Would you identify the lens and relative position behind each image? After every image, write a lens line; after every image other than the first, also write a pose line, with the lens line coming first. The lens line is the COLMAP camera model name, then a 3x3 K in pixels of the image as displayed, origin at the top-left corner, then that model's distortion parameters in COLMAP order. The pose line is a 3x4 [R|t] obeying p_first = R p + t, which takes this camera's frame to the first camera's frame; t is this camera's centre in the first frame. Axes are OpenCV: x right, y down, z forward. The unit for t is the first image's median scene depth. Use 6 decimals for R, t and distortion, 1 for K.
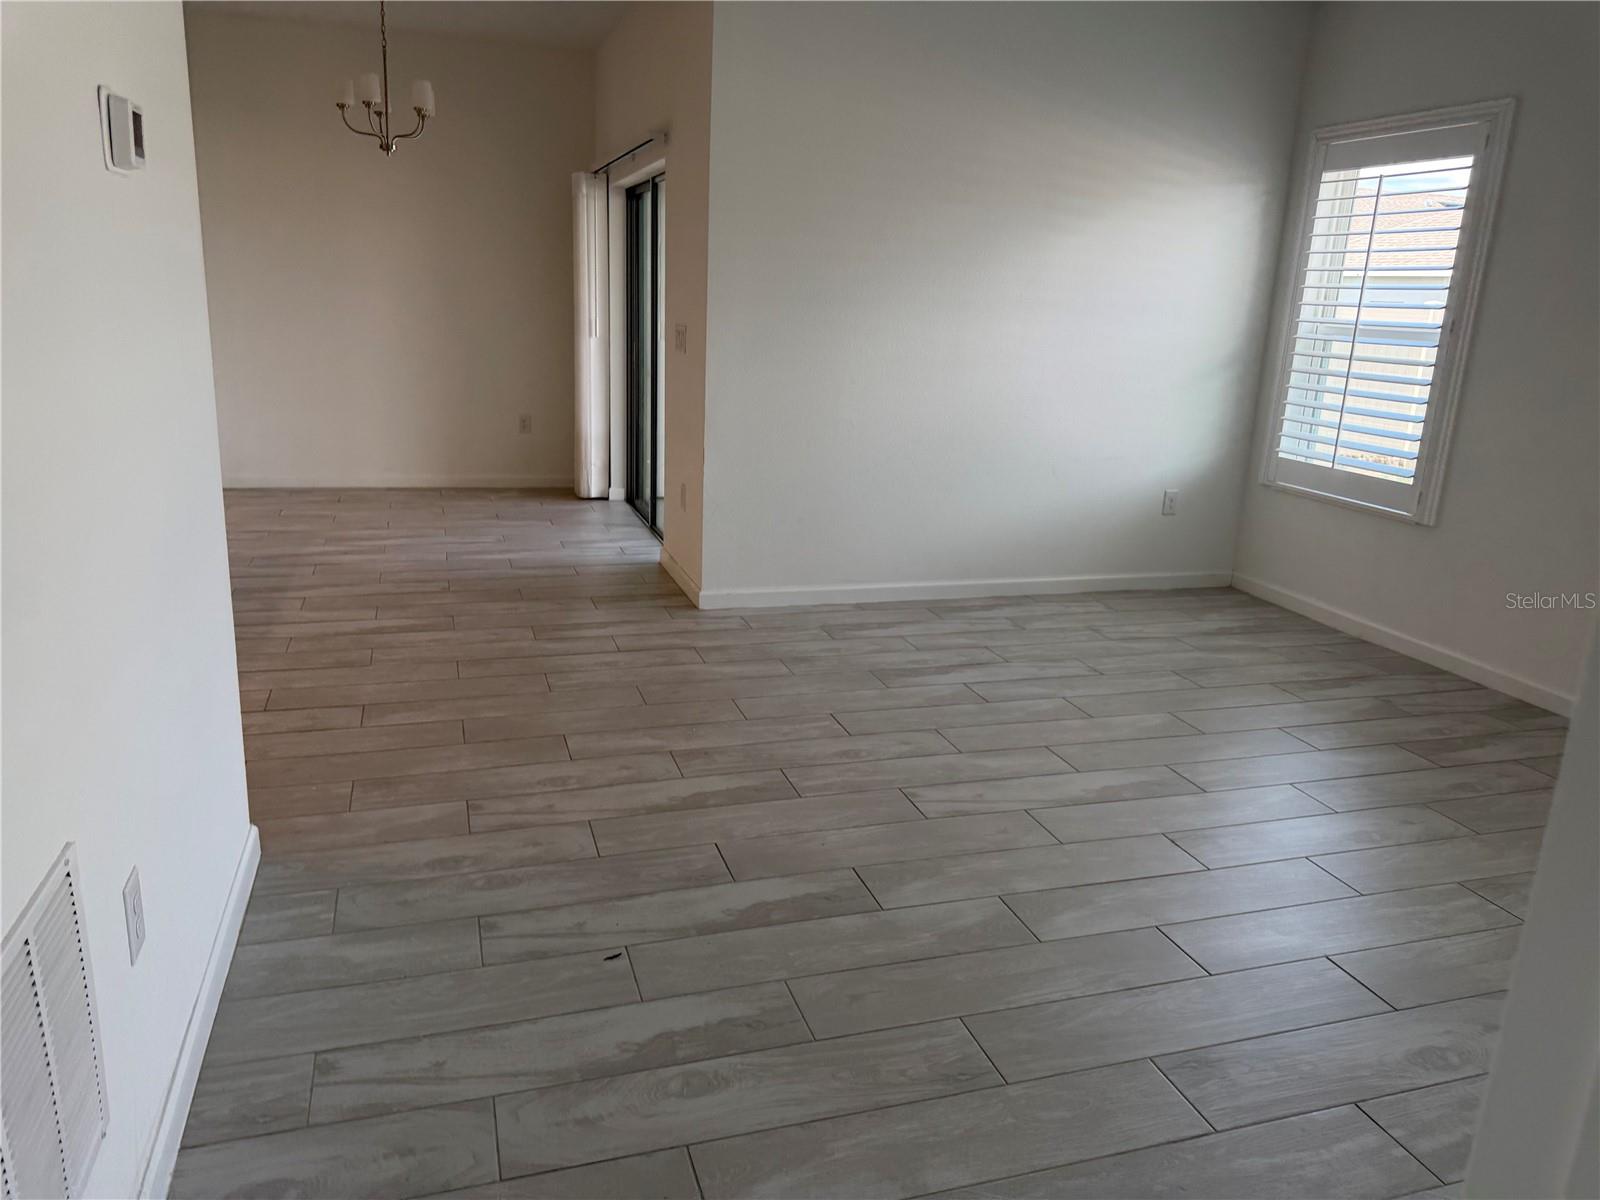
lens RADIAL K [[1151.0, 0, 798.6], [0, 1151.0, 591.8], [0, 0, 1]] dist [-0.002696, -0.000247]
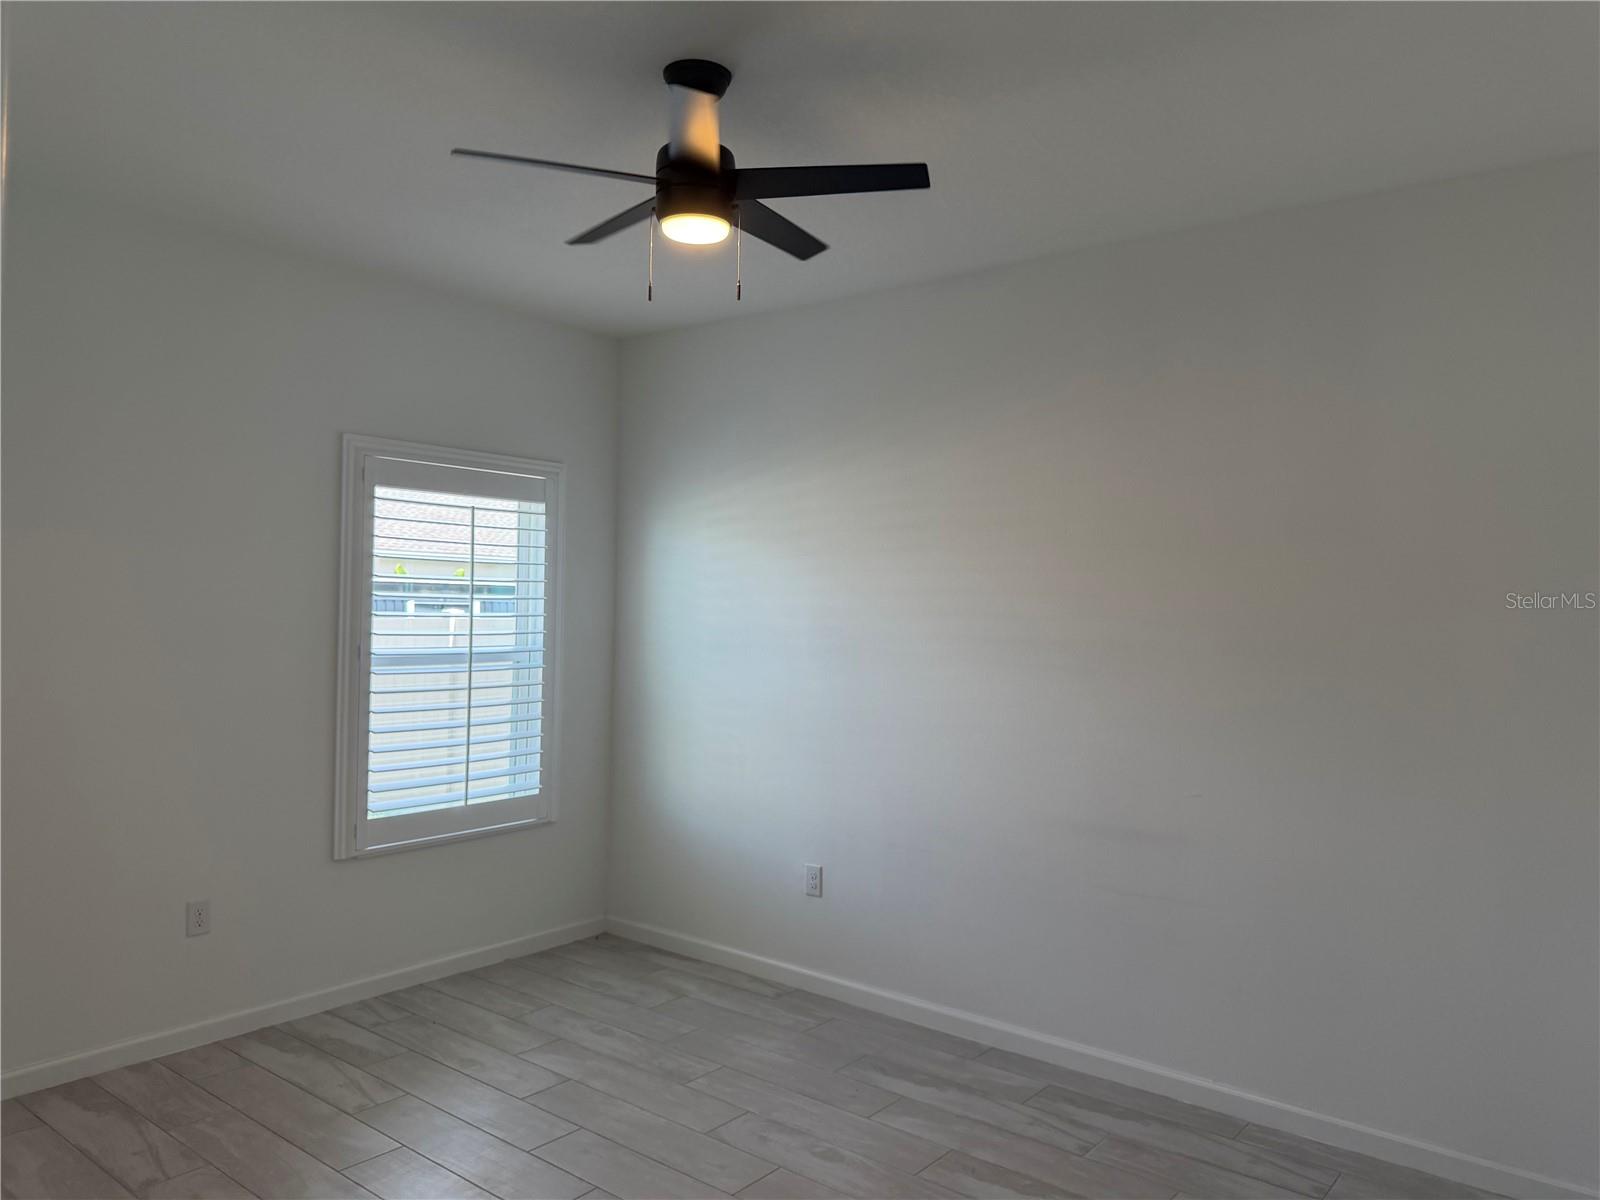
lens RADIAL K [[1151.0, 0, 798.6], [0, 1151.0, 591.8], [0, 0, 1]] dist [-0.002696, -0.000247]
pose [[-0.543566, -0.000030, 0.839366, -0.469469], [0.201273, 0.970820, 0.130377, -0.352176], [-0.814877, 0.239810, -0.527699, 1.274449]]
